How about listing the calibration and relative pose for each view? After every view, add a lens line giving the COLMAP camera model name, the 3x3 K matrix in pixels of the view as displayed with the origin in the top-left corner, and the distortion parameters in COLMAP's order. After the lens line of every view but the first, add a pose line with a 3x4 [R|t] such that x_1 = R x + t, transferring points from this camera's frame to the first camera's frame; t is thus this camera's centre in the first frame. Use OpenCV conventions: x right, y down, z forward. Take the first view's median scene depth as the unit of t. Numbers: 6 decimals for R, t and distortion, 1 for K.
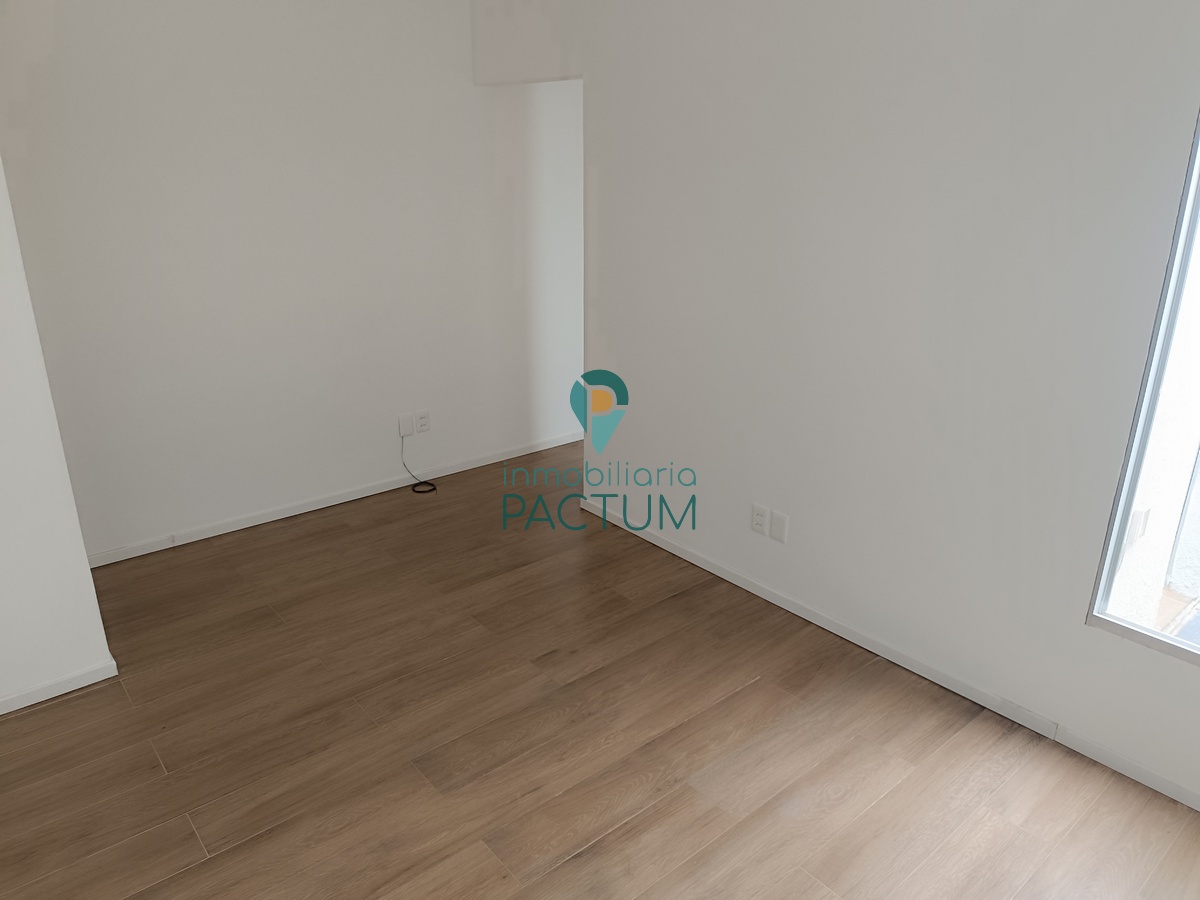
lens RADIAL K [[827.9, 0, 598.0], [0, 827.9, 451.9], [0, 0, 1]] dist [0.008946, -0.013126]
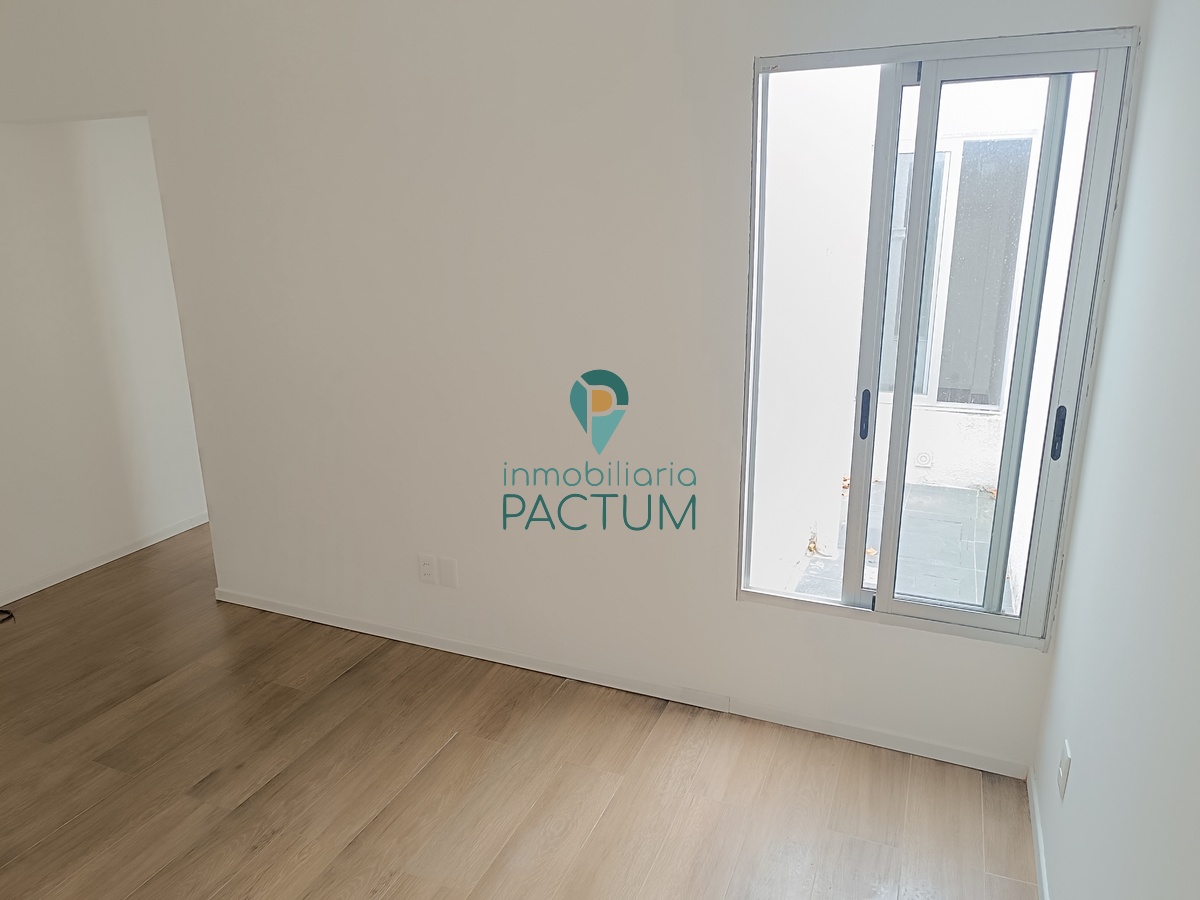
lens RADIAL K [[827.9, 0, 599.0], [0, 827.9, 446.3], [0, 0, 1]] dist [0.008946, -0.013126]
pose [[0.891652, -0.136182, 0.431754, -0.024525], [0.169031, 0.984861, -0.038440, 0.014614], [-0.419982, 0.107254, 0.901172, 0.048848]]
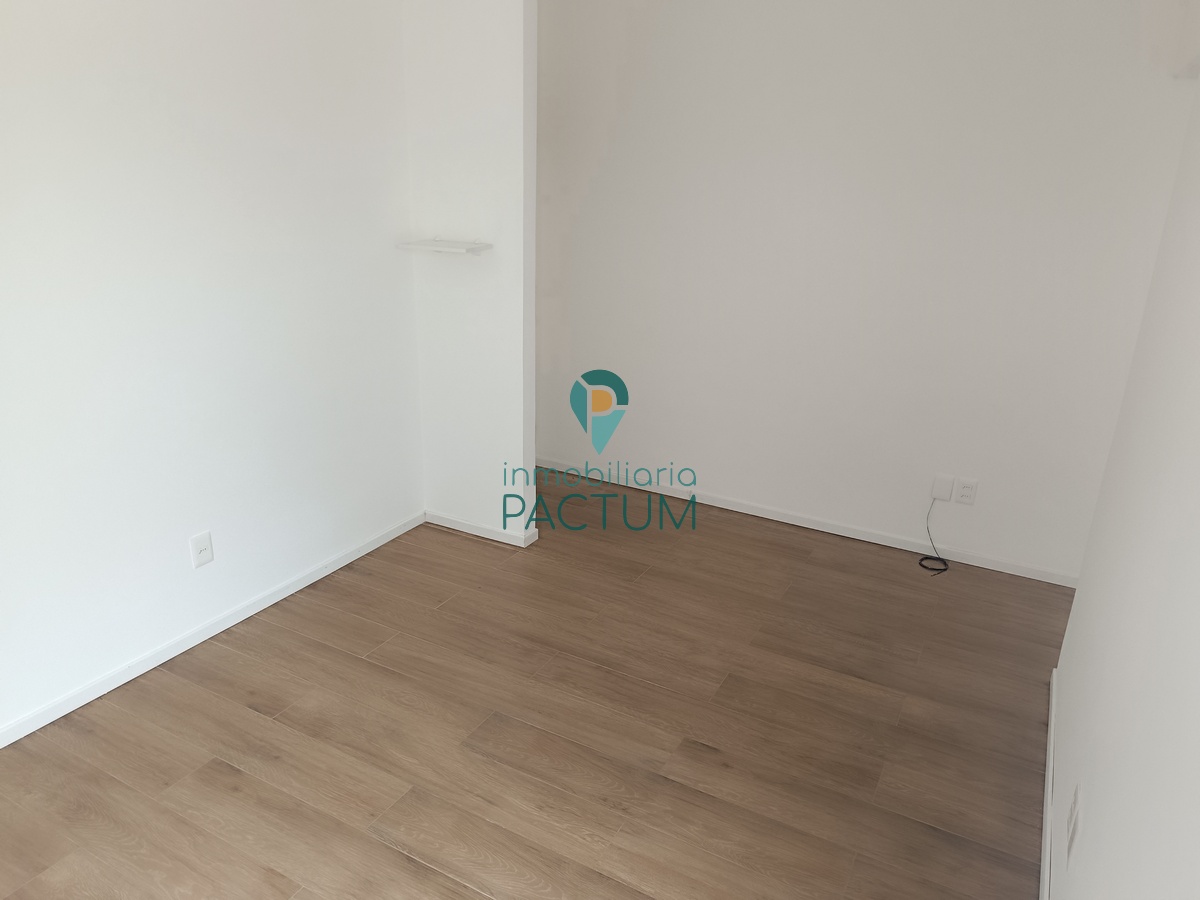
lens RADIAL K [[827.9, 0, 602.1], [0, 827.9, 451.1], [0, 0, 1]] dist [0.008946, -0.013126]
pose [[0.371338, 0.314476, -0.873620, 0.571035], [-0.346286, 0.919918, 0.183950, -0.158316], [0.861507, 0.234215, 0.450499, 0.484627]]
